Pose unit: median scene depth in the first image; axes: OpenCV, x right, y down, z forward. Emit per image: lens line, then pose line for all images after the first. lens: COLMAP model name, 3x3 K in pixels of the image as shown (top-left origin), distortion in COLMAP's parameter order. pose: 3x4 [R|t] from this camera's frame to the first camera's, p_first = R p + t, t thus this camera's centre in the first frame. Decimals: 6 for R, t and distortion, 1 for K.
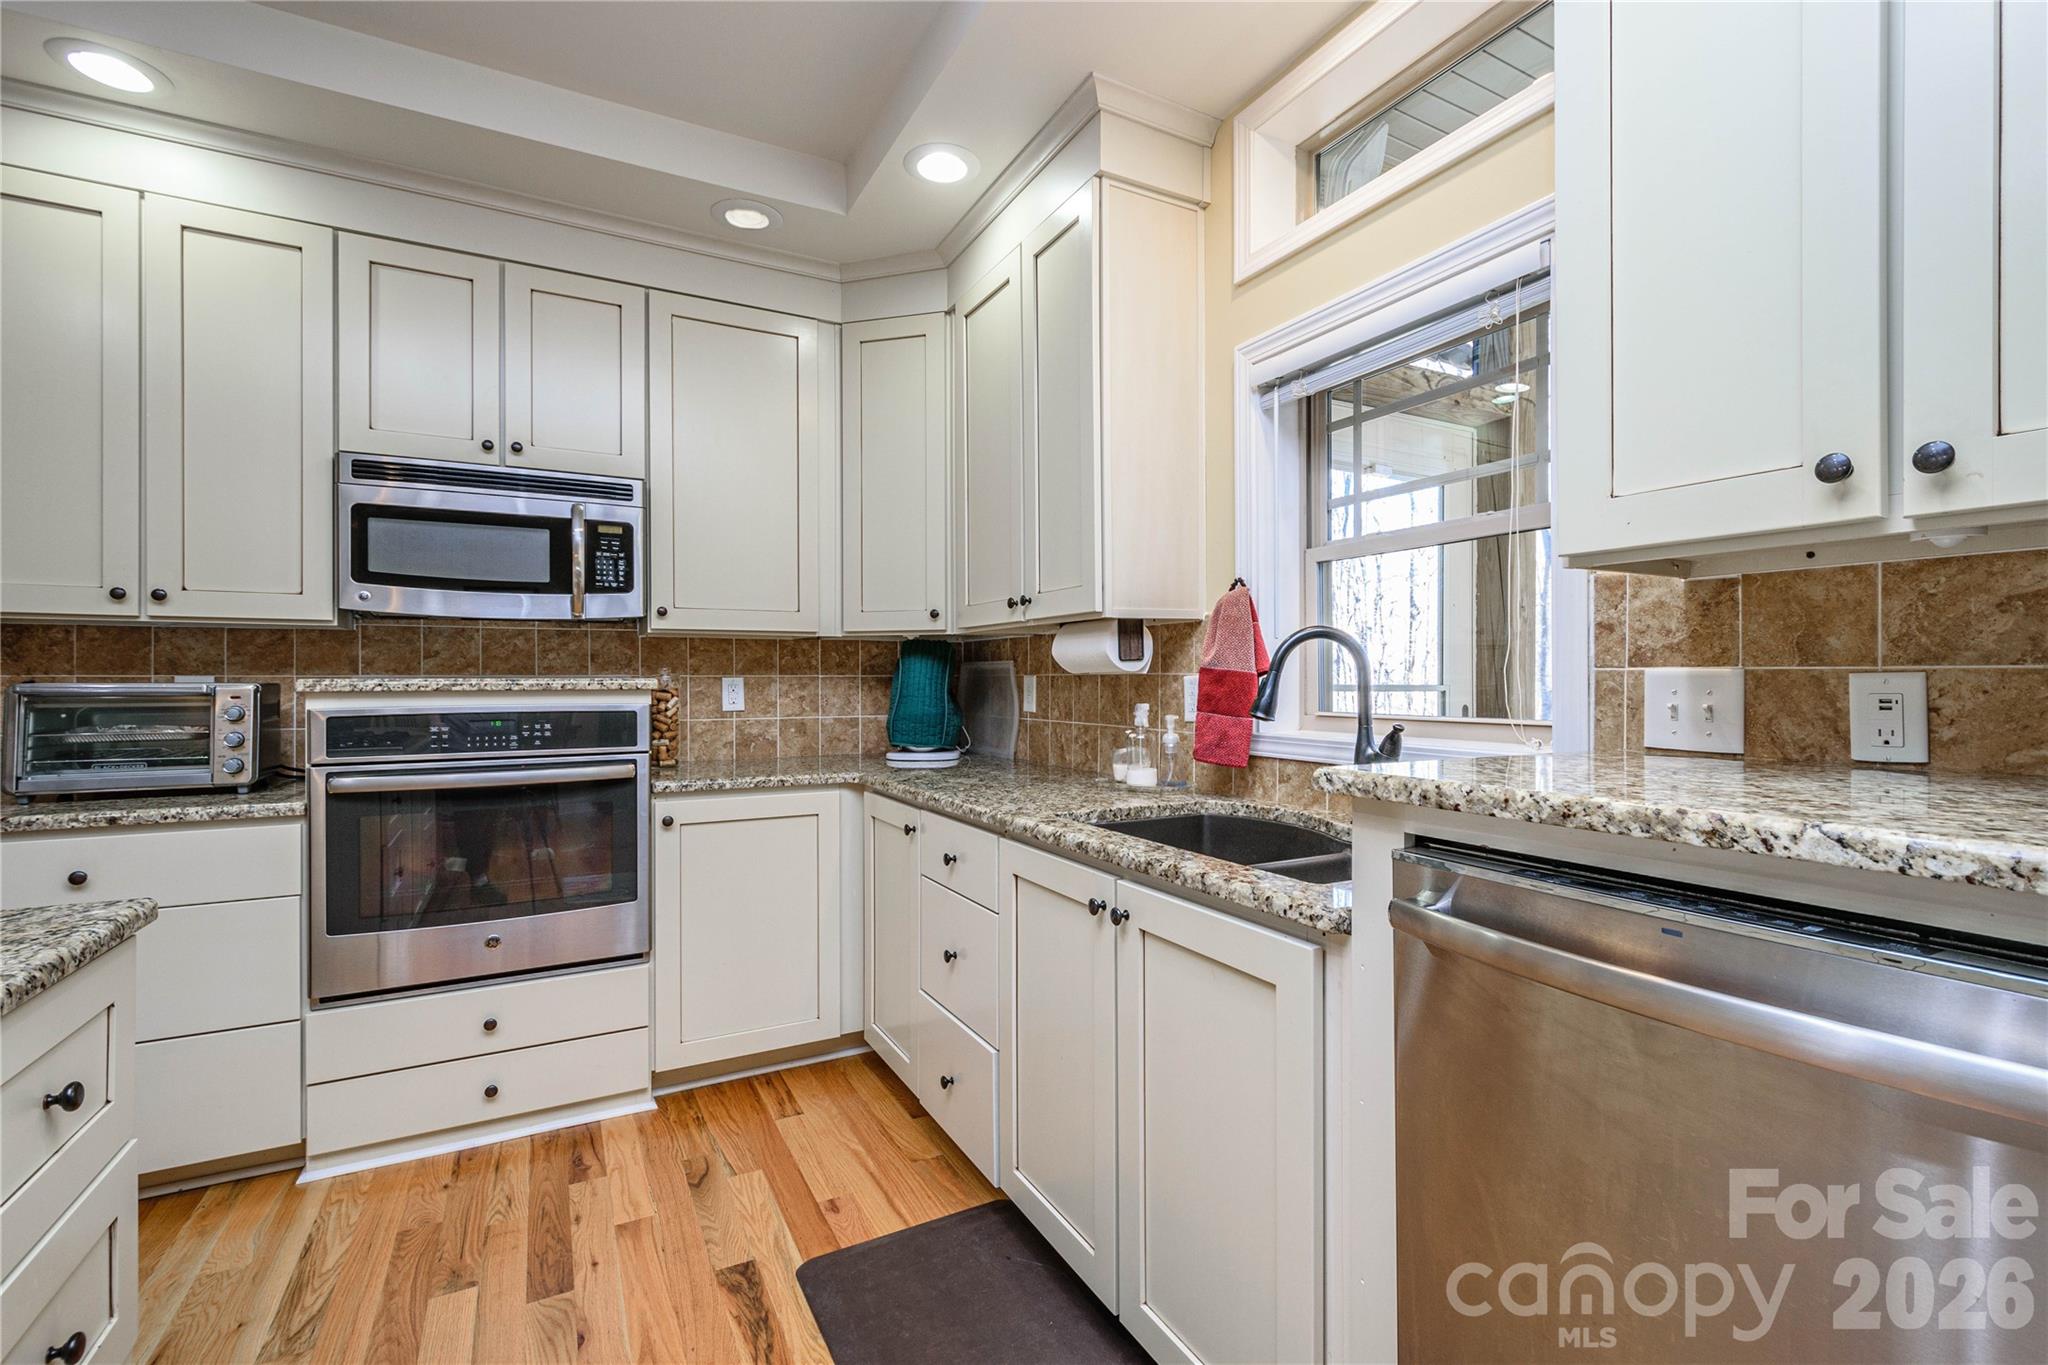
lens RADIAL K [[903.2, 0, 1037.2], [0, 903.2, 678.1], [0, 0, 1]] dist [0.002225, 0.000461]
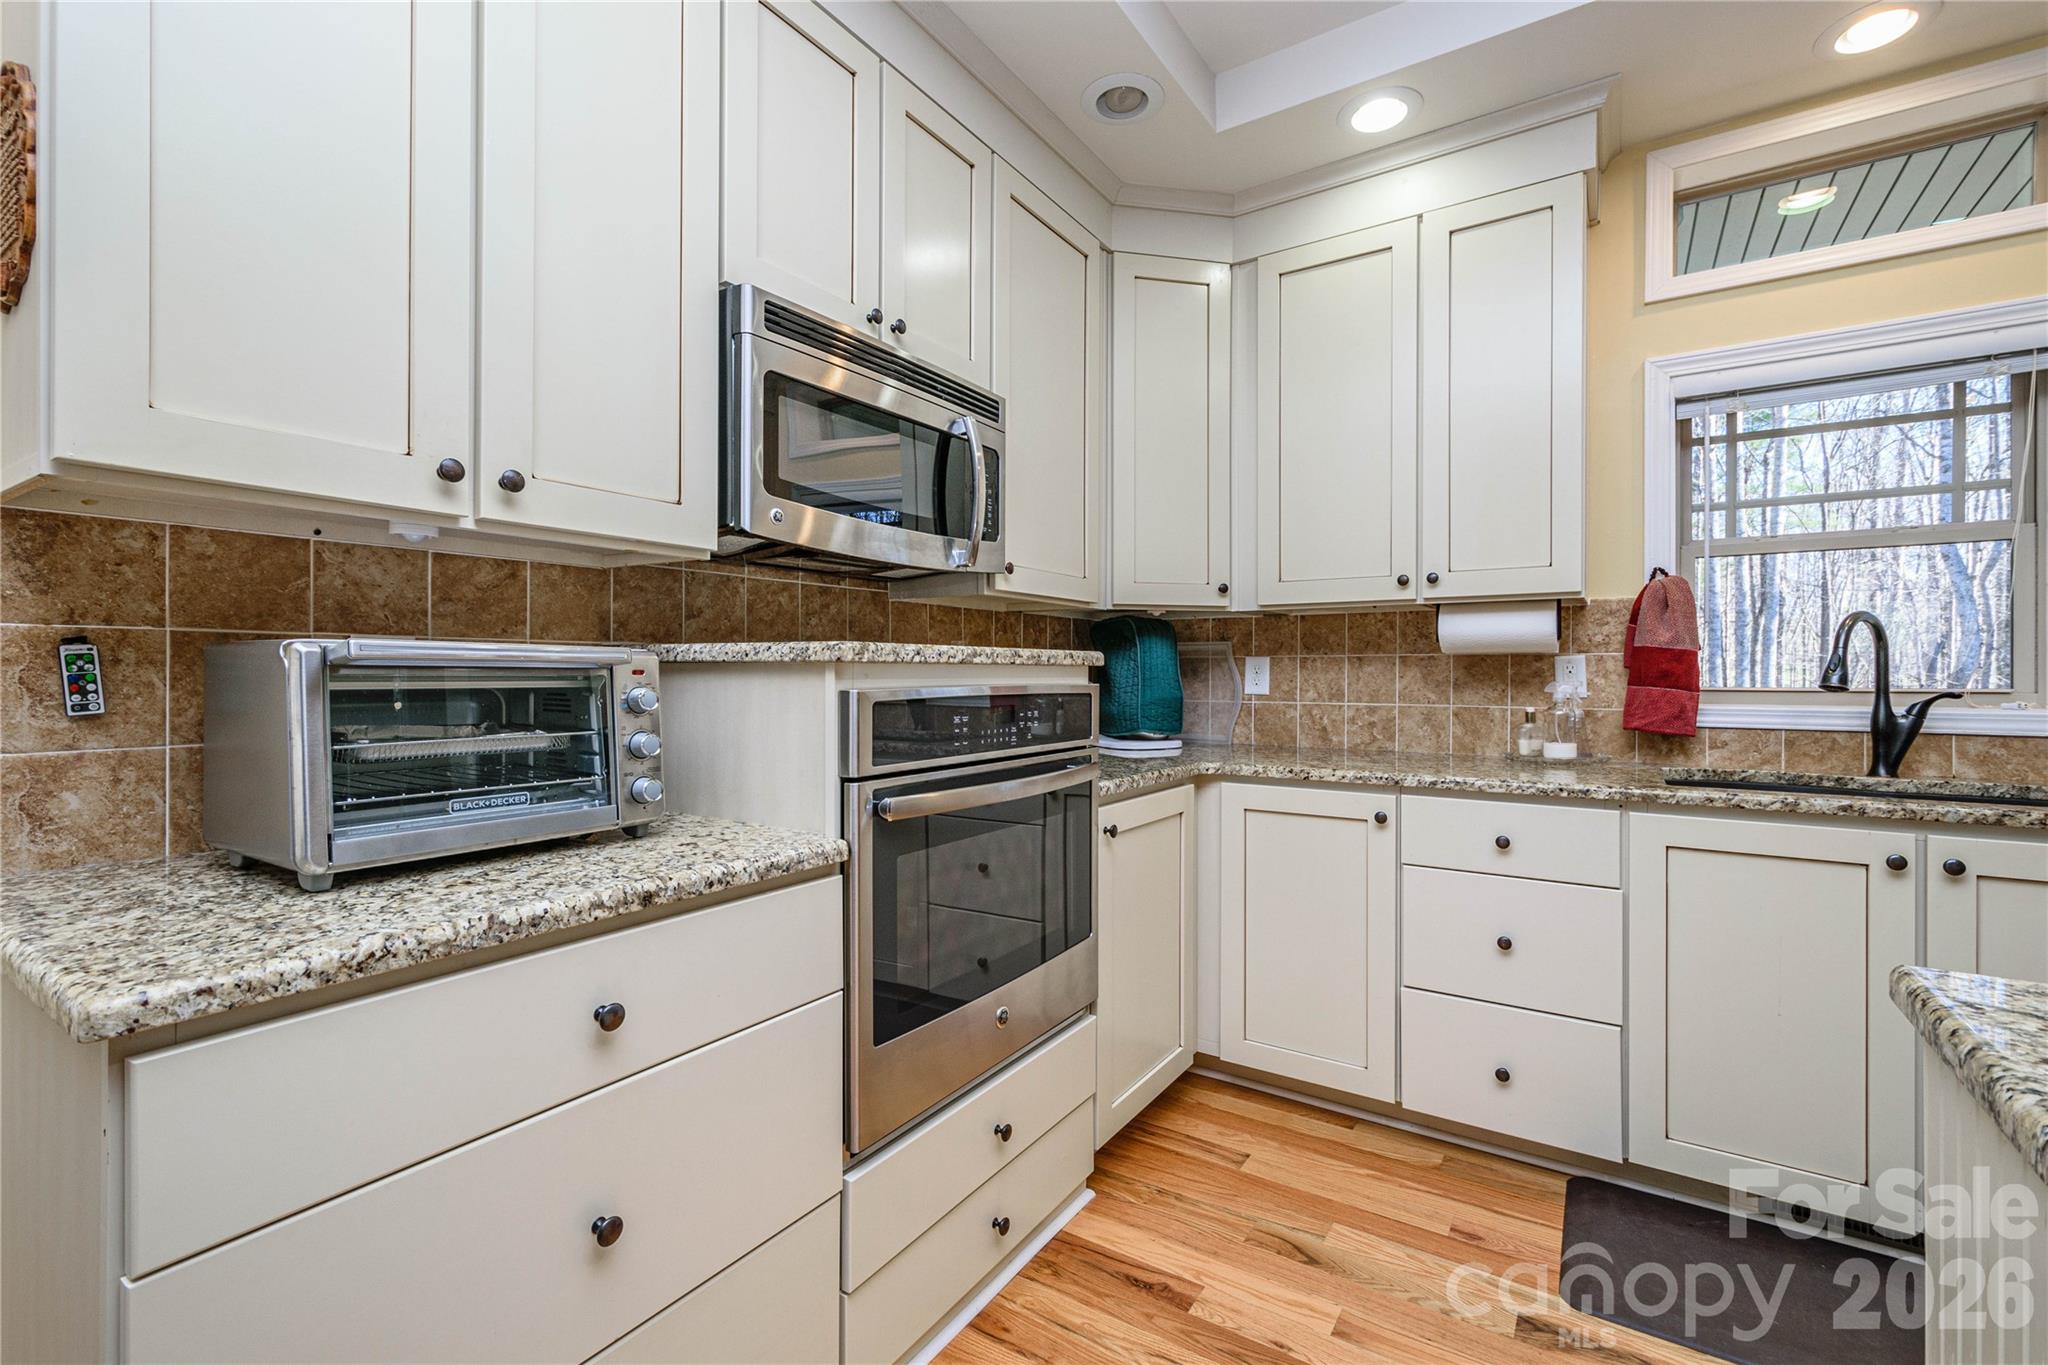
lens RADIAL K [[903.2, 0, 1029.3], [0, 903.2, 671.3], [0, 0, 1]] dist [0.002225, 0.000461]
pose [[0.880932, 0.003800, 0.473228, -0.925466], [-0.003328, 0.999993, -0.001834, 0.020666], [-0.473232, 0.000041, 0.880938, 0.363598]]
